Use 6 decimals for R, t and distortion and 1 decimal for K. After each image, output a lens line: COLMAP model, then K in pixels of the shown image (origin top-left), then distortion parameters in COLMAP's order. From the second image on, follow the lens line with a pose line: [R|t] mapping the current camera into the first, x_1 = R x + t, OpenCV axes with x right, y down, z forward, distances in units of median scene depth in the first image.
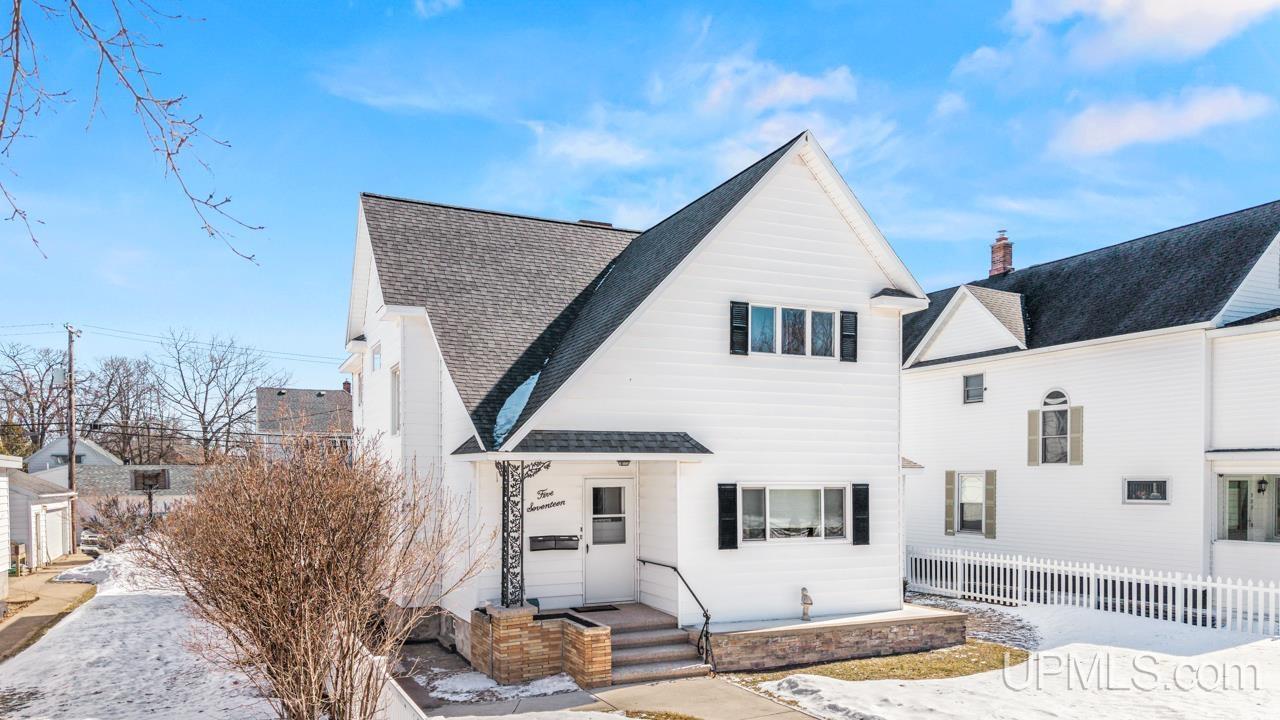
lens RADIAL K [[930.2, 0, 636.8], [0, 930.2, 495.2], [0, 0, 1]] dist [-0.005621, -0.000426]
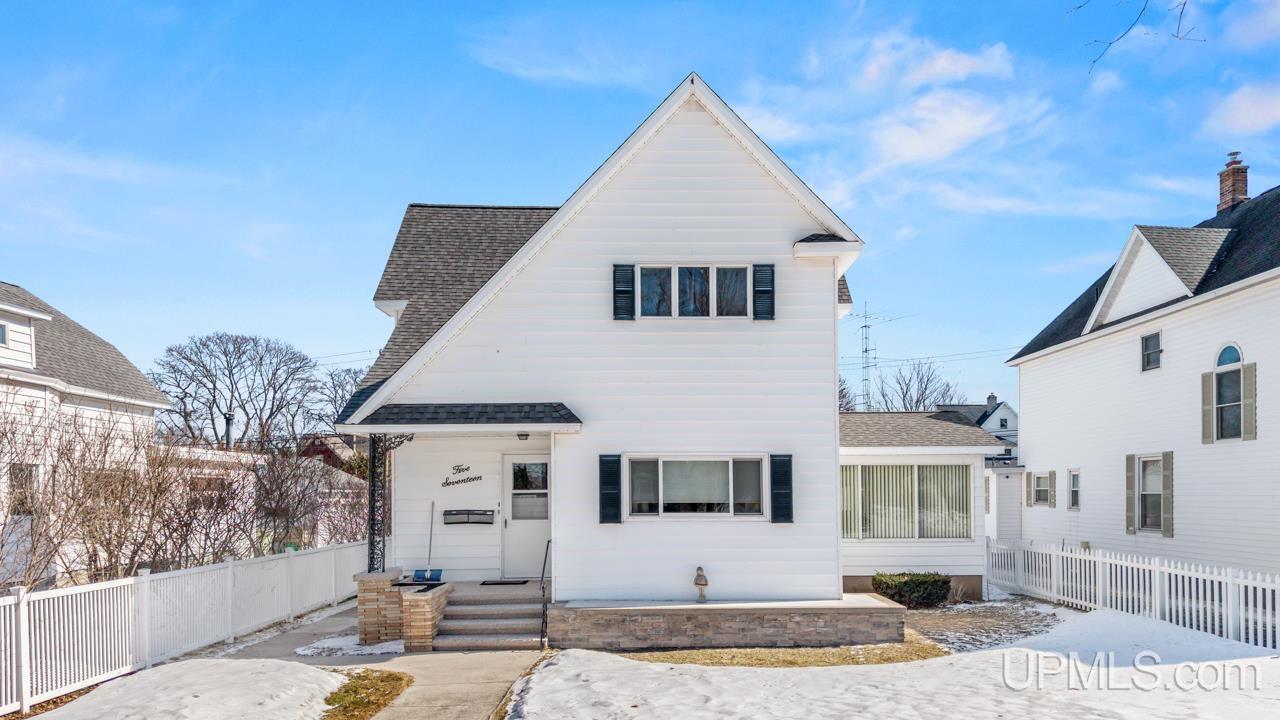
lens RADIAL K [[941.6, 0, 668.3], [0, 941.6, 487.9], [0, 0, 1]] dist [0.026992, -0.001520]
pose [[0.917589, -0.006611, -0.397476, 0.517892], [-0.003389, 0.999695, -0.024452, 0.043273], [0.397517, 0.023783, 0.917287, 0.130475]]
